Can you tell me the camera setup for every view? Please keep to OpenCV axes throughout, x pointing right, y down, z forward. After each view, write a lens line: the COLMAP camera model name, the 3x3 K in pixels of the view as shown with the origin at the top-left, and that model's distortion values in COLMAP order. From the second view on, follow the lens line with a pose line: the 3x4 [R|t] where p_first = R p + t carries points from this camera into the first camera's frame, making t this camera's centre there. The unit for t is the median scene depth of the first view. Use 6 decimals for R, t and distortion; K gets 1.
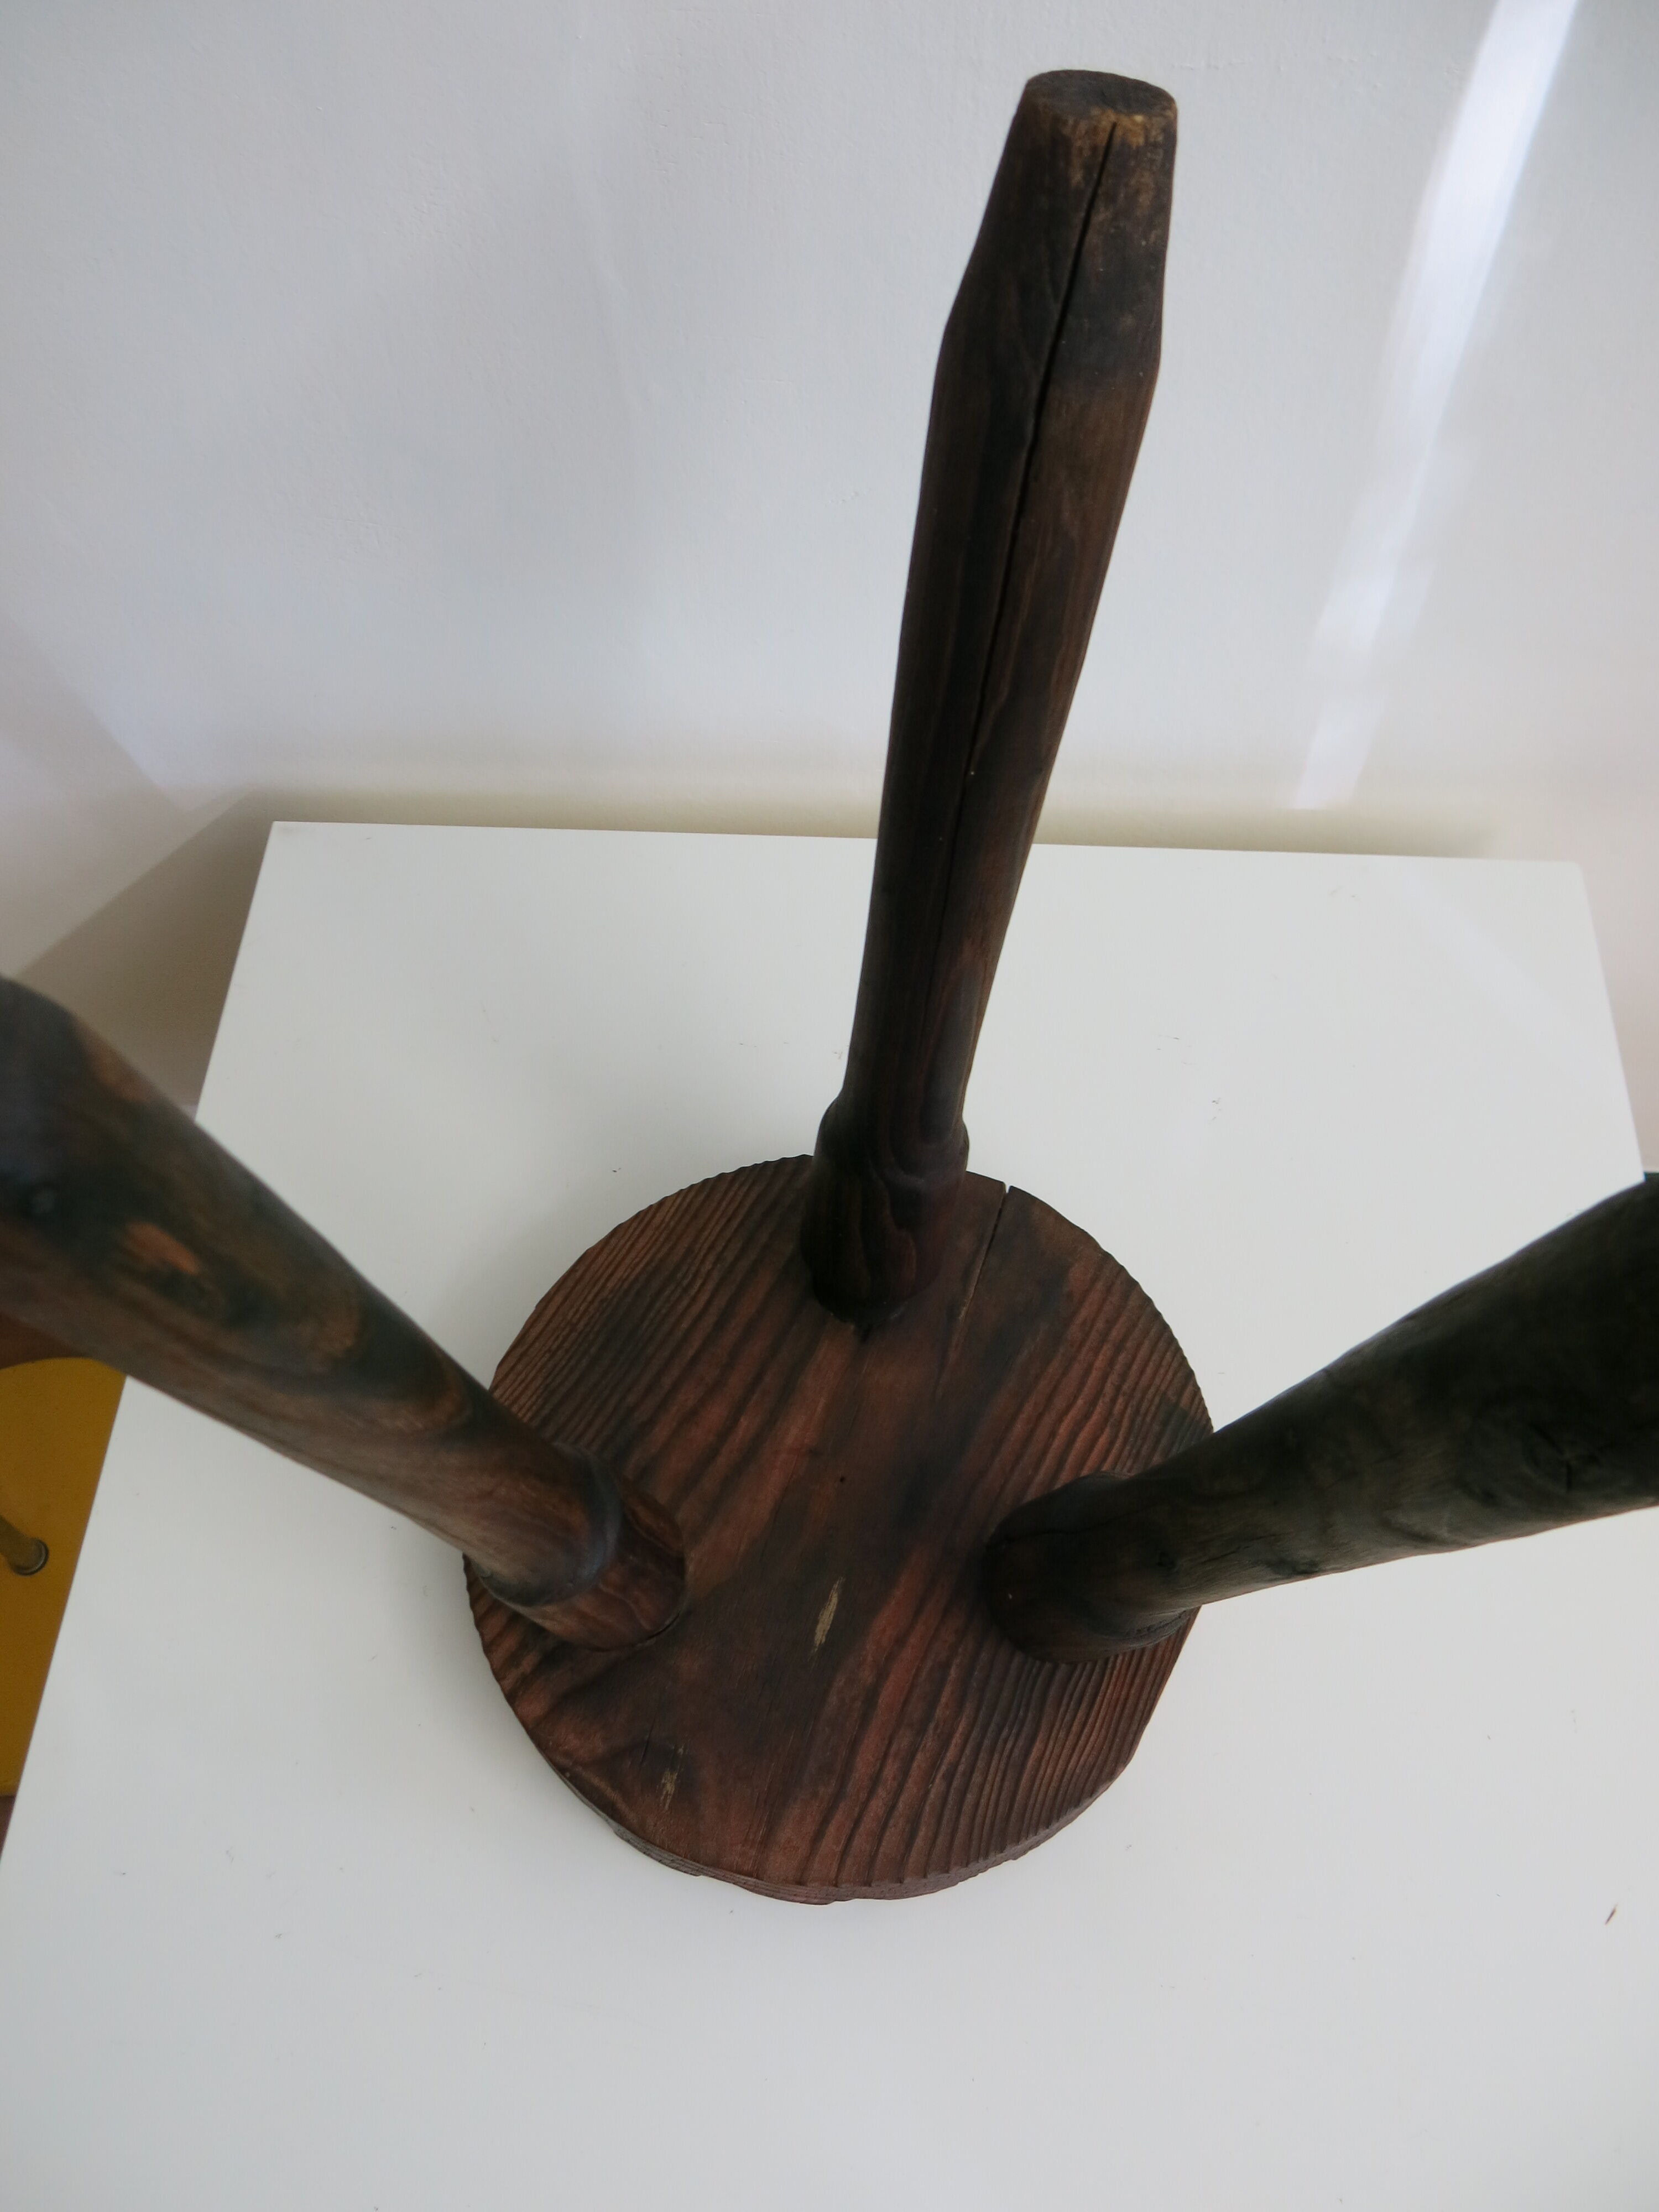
lens RADIAL K [[1924.3, 0, 829.5], [0, 1924.3, 1106.0], [0, 0, 1]] dist [-0.001749, 0.001899]
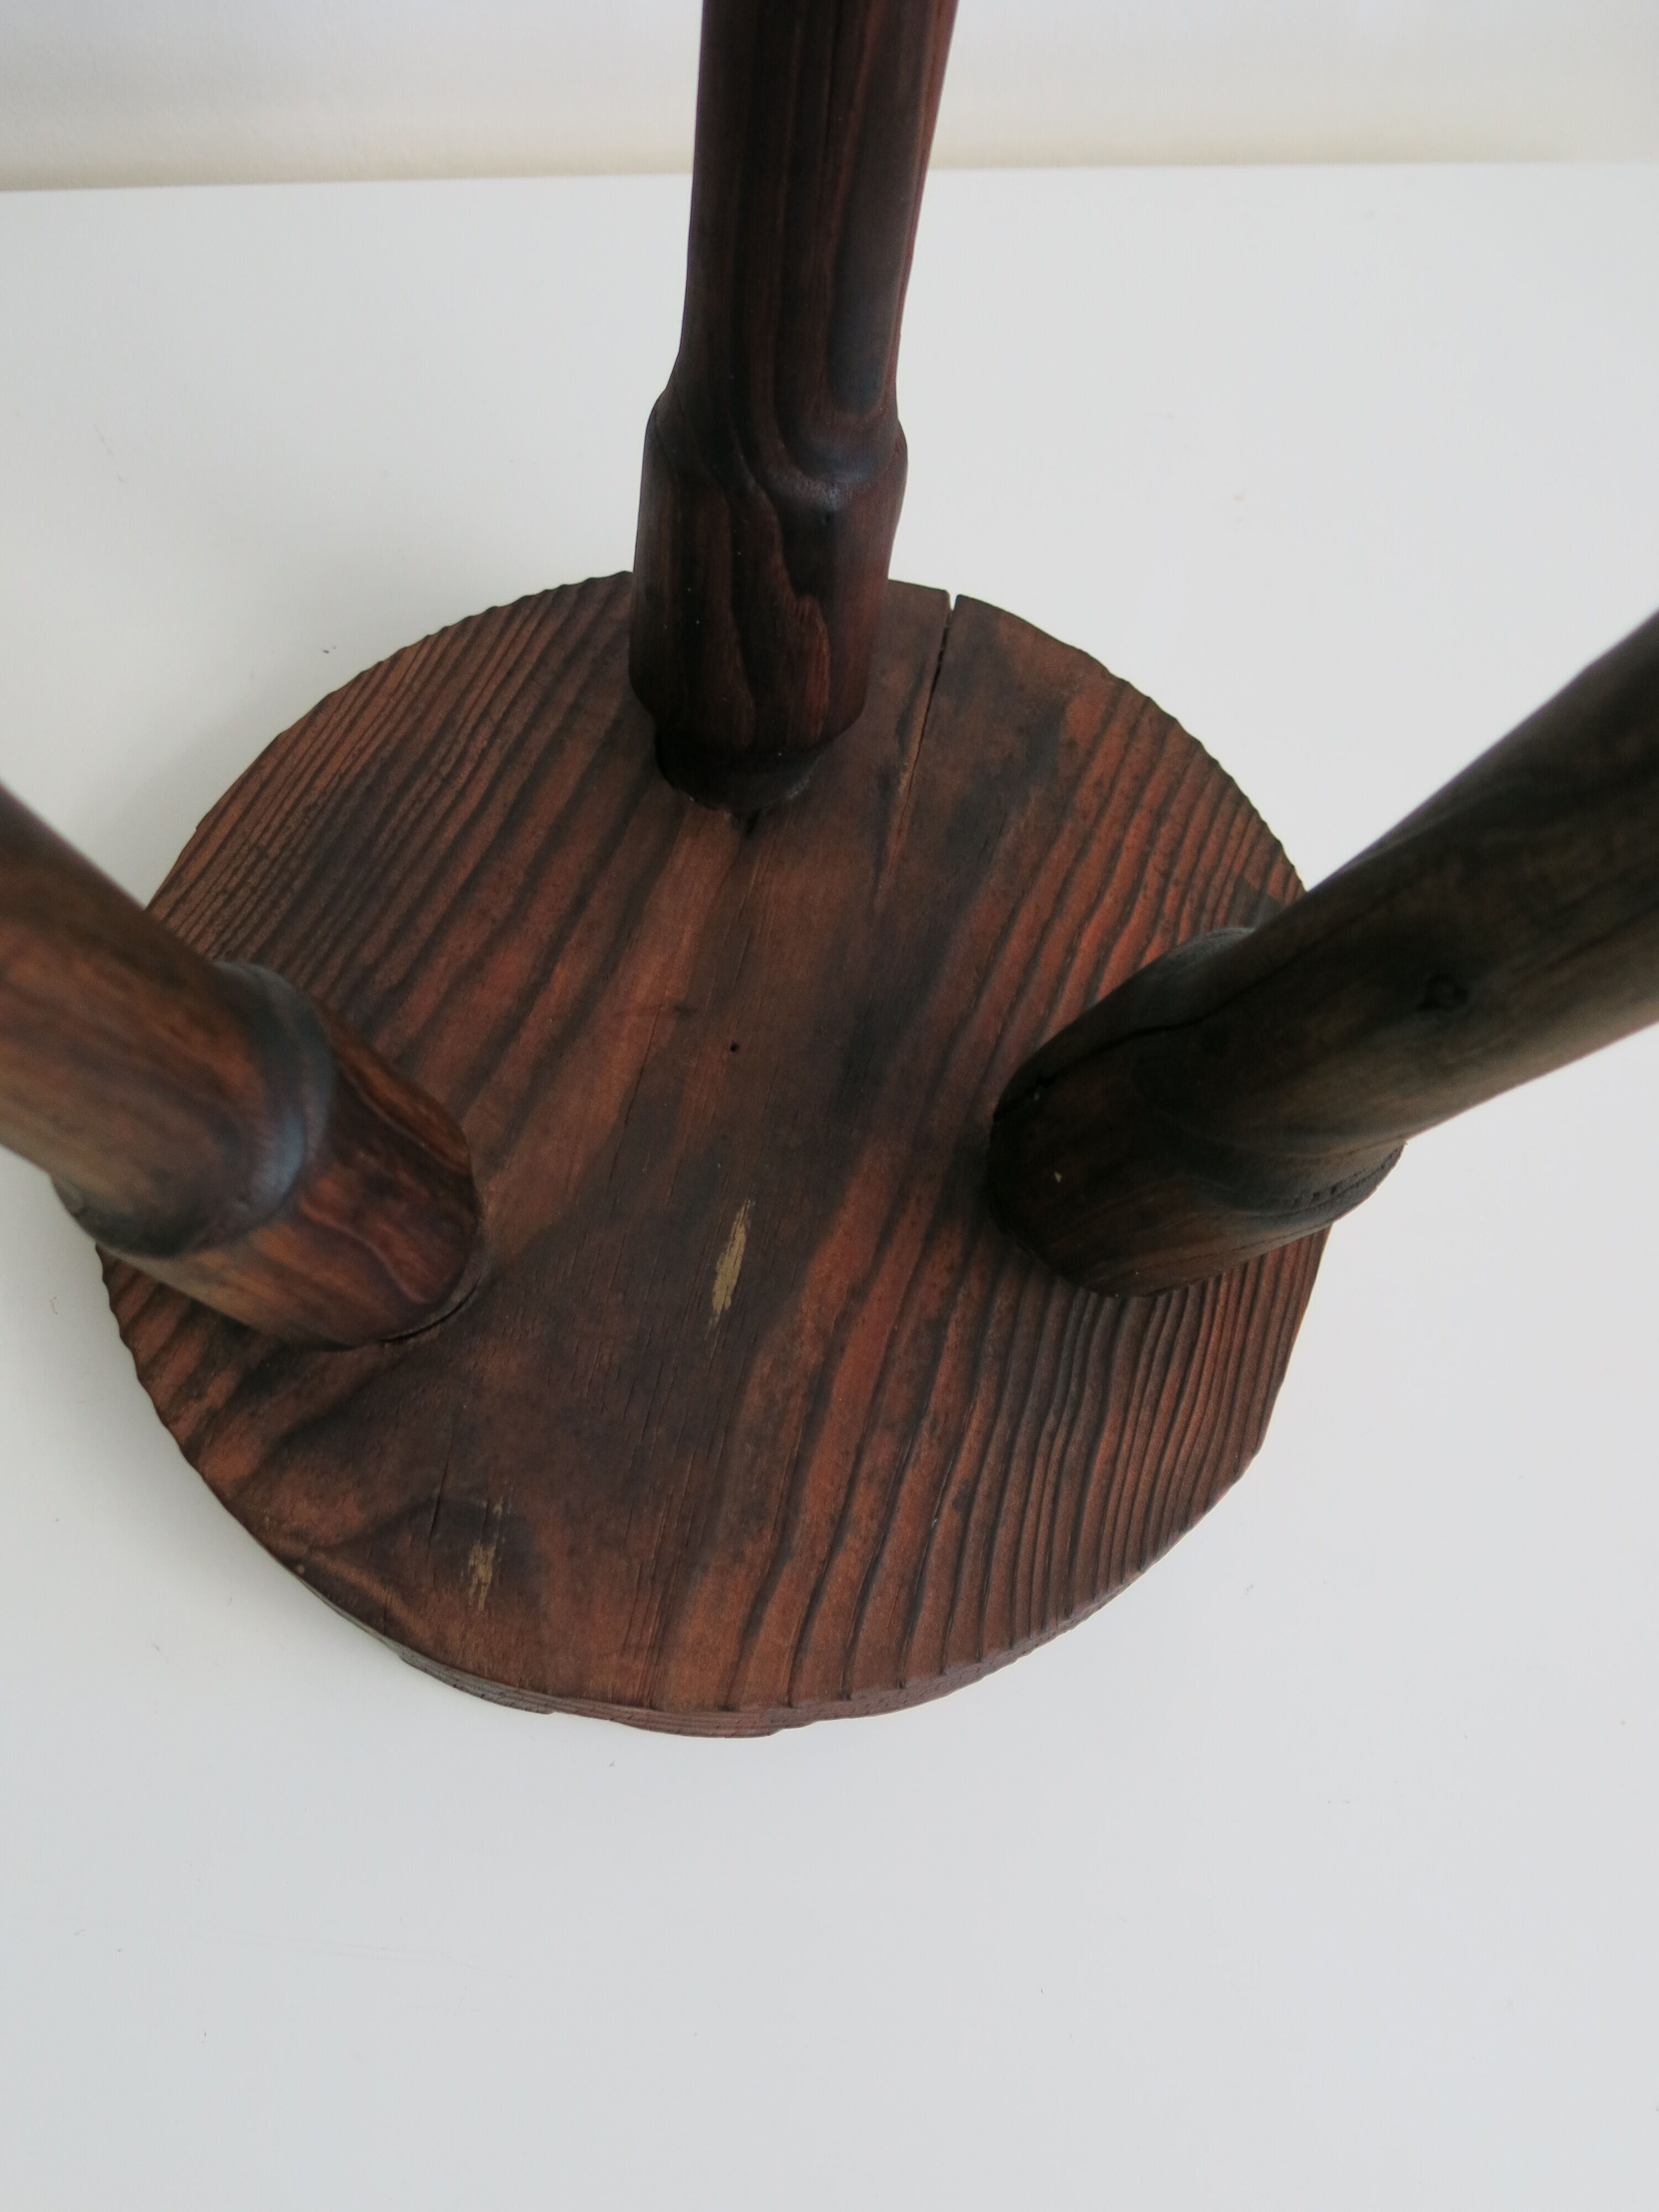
lens RADIAL K [[1924.3, 0, 829.5], [0, 1924.3, 1106.0], [0, 0, 1]] dist [-0.001749, 0.001899]
pose [[0.992643, -0.085152, 0.086075, -0.017645], [0.076629, 0.992242, 0.097896, 0.161274], [-0.093743, -0.090580, 0.991467, 0.416718]]
